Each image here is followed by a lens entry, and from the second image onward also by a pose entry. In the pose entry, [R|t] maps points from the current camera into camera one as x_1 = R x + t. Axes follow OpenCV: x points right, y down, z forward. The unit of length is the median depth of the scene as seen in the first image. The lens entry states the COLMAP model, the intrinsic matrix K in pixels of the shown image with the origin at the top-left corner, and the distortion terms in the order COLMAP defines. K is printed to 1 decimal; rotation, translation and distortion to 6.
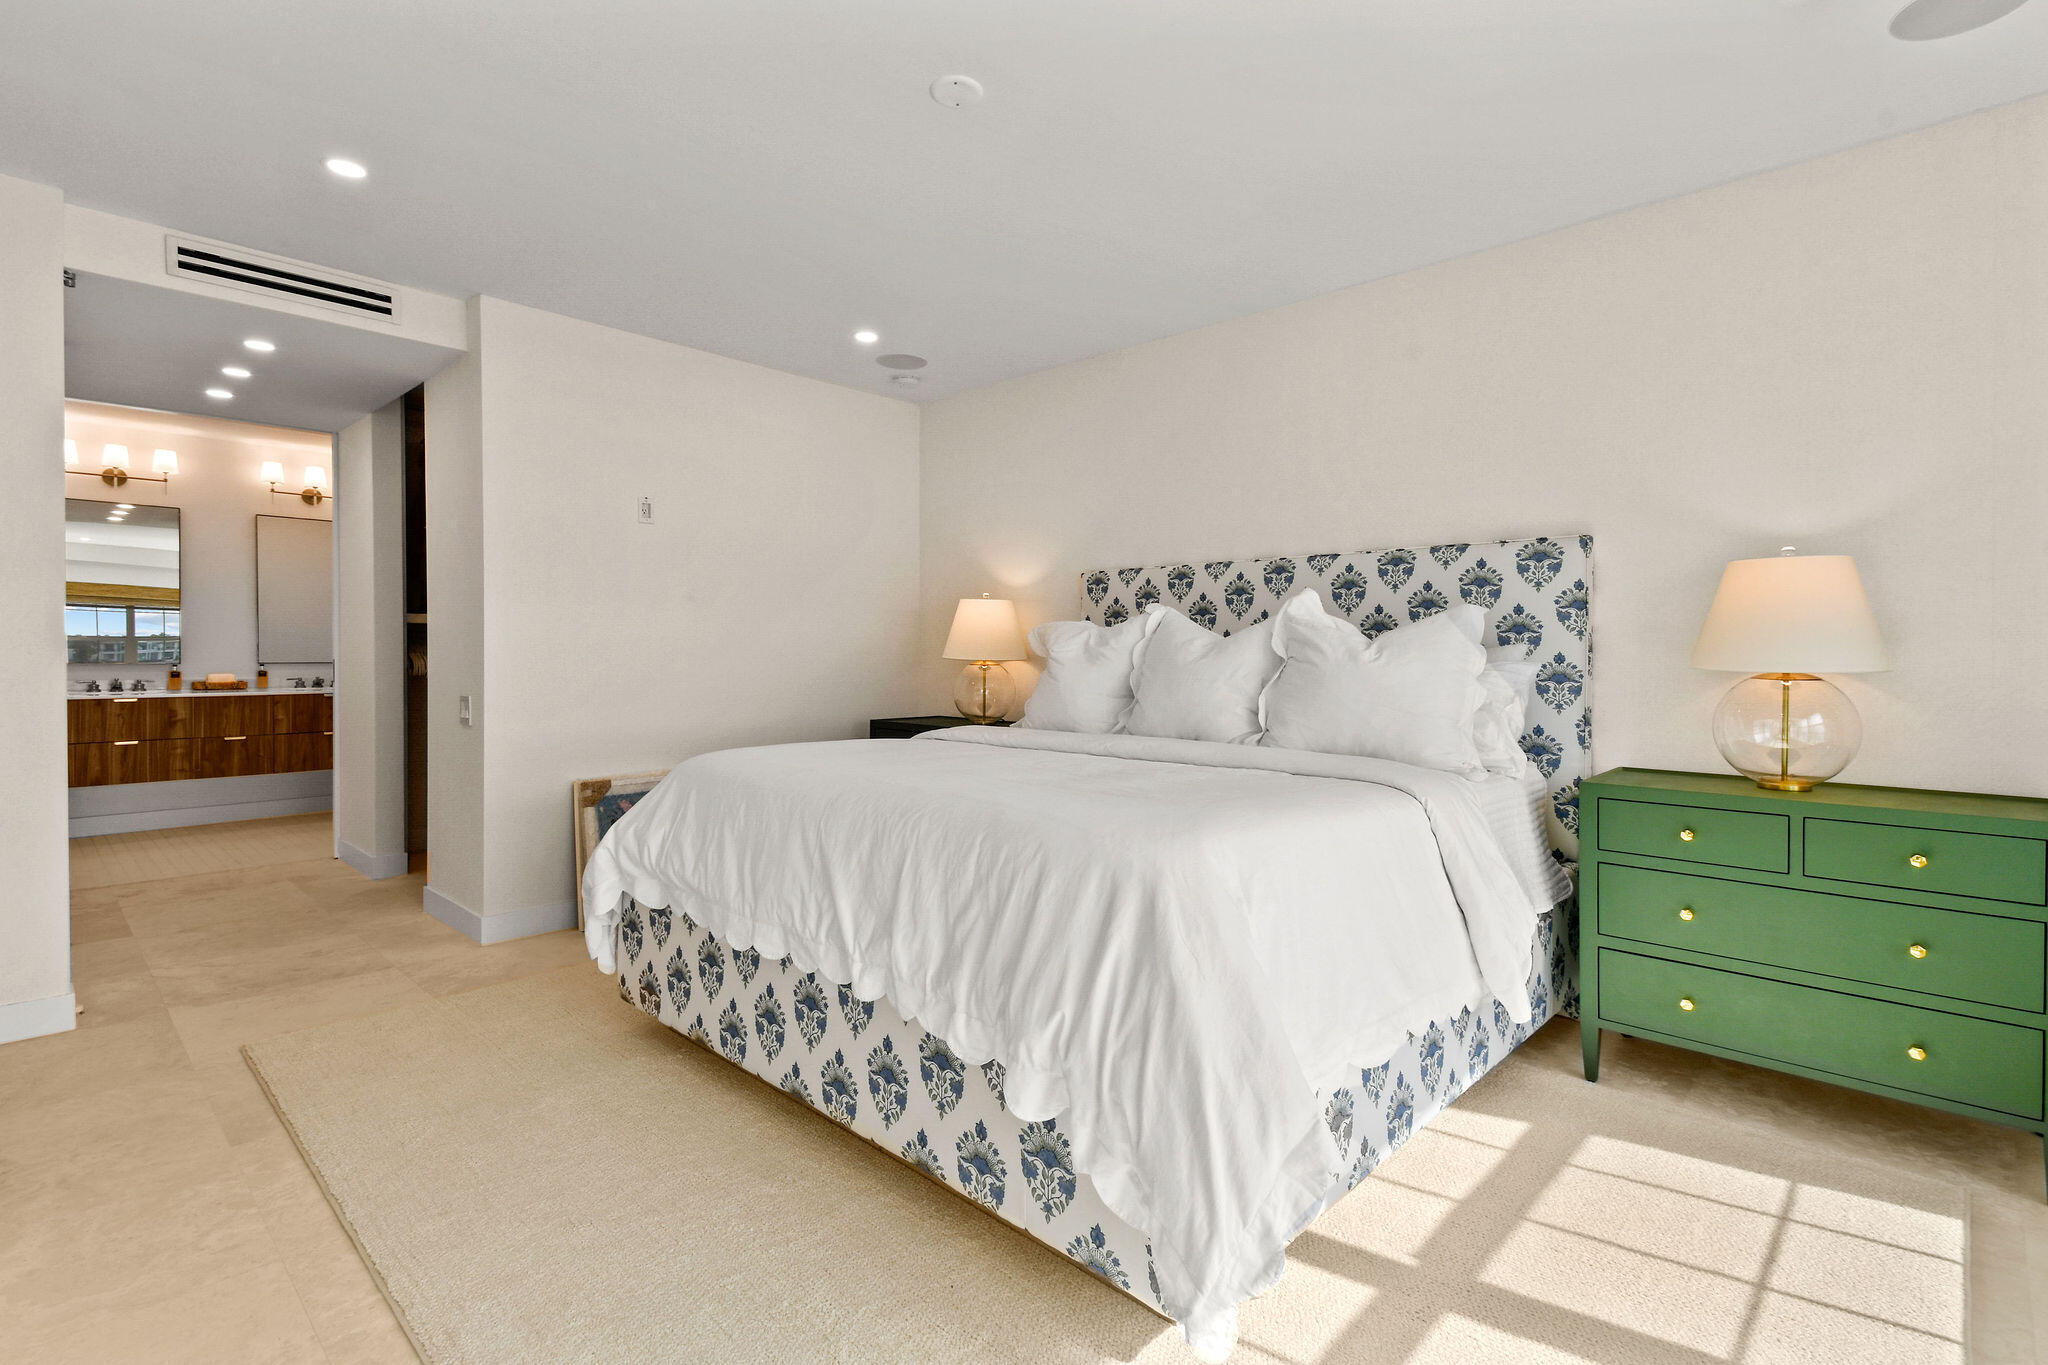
lens RADIAL K [[914.4, 0, 1027.6], [0, 914.4, 673.6], [0, 0, 1]] dist [-0.000566, -0.005677]
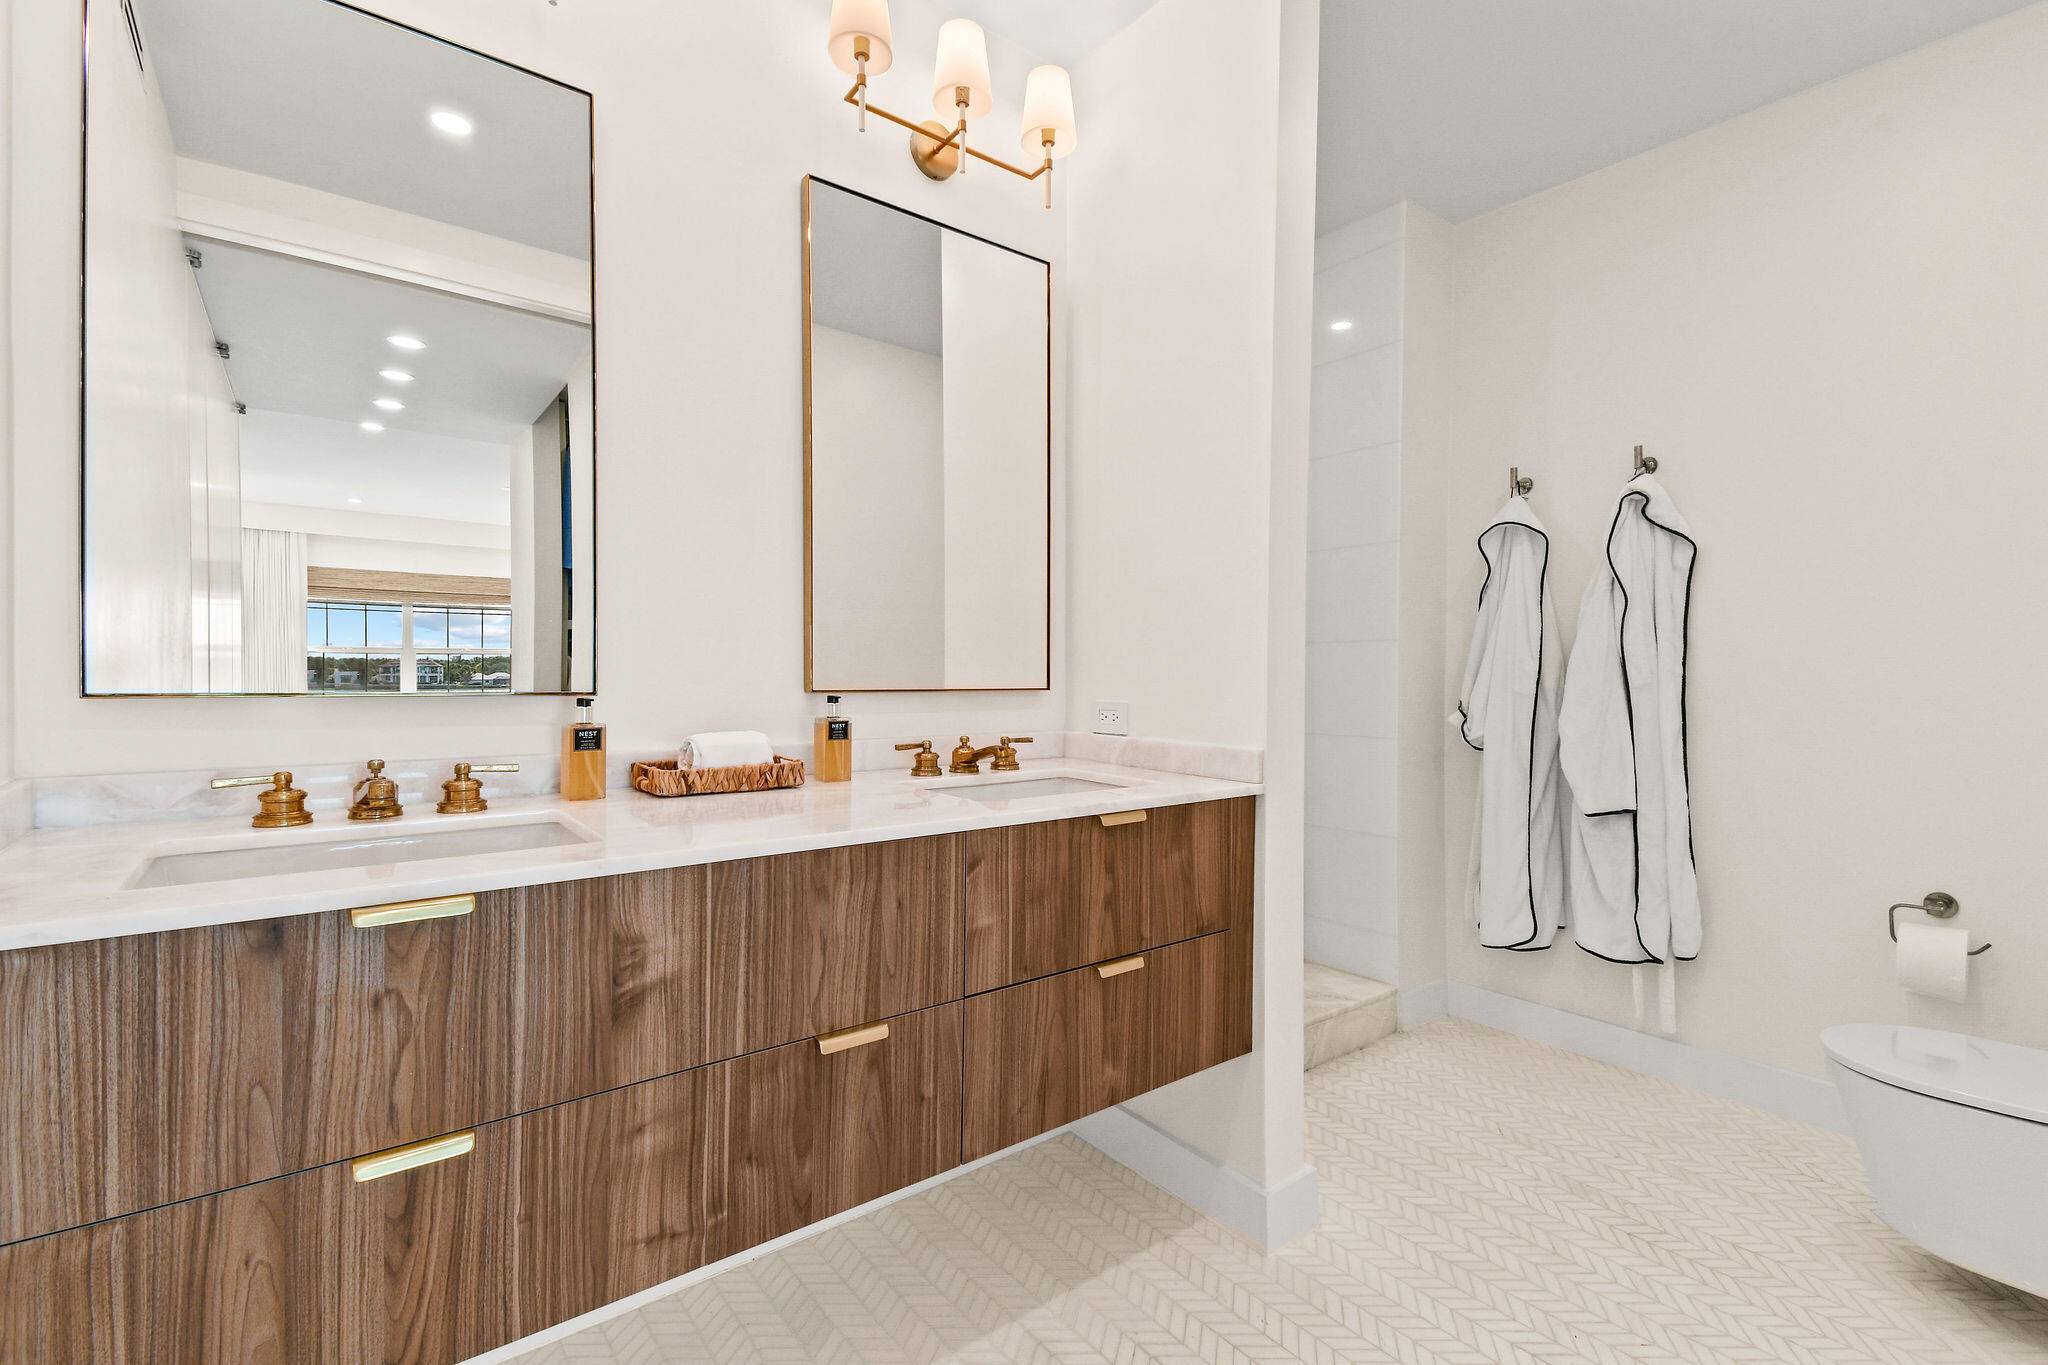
lens RADIAL K [[914.4, 0, 1026.8], [0, 914.4, 685.5], [0, 0, 1]] dist [-0.000566, -0.005677]
pose [[0.982999, 0.000790, -0.183607, -0.791554], [-0.004324, 0.999813, -0.018846, -0.009234], [0.183558, 0.019320, 0.982819, 0.794821]]
